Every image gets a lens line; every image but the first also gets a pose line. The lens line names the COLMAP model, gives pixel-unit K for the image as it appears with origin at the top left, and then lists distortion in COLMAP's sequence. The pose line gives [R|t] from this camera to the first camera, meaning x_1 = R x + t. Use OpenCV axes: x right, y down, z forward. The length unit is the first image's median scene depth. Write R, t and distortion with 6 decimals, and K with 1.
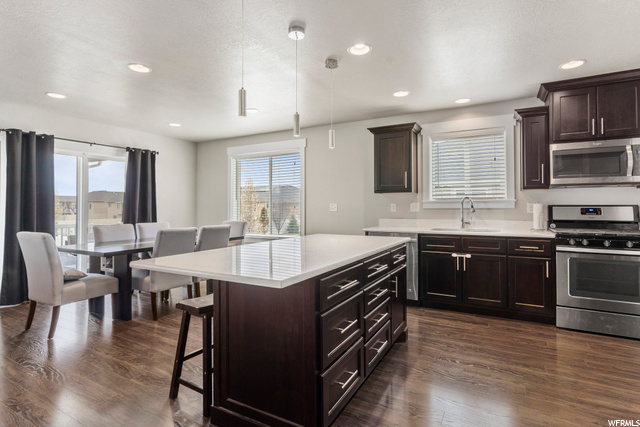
lens RADIAL K [[329.0, 0, 317.3], [0, 329.0, 204.5], [0, 0, 1]] dist [0.003768, 0.000274]
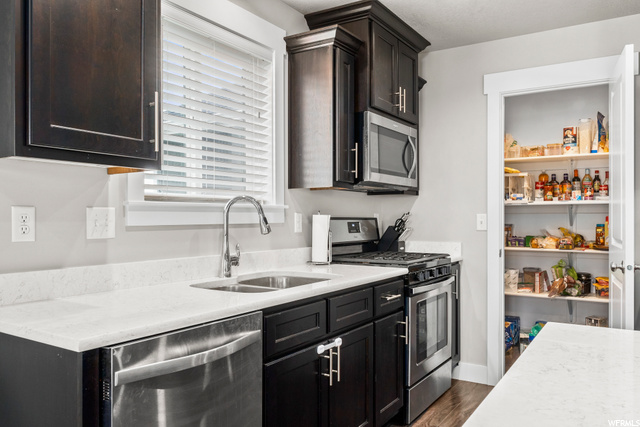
lens RADIAL K [[510.3, 0, 313.9], [0, 510.3, 215.8], [0, 0, 1]] dist [0.041059, -0.000491]
pose [[0.071386, 0.007885, 0.997418, -0.151837], [-0.003535, 0.999964, -0.007652, 0.005820], [-0.997442, -0.002979, 0.071412, 0.887139]]
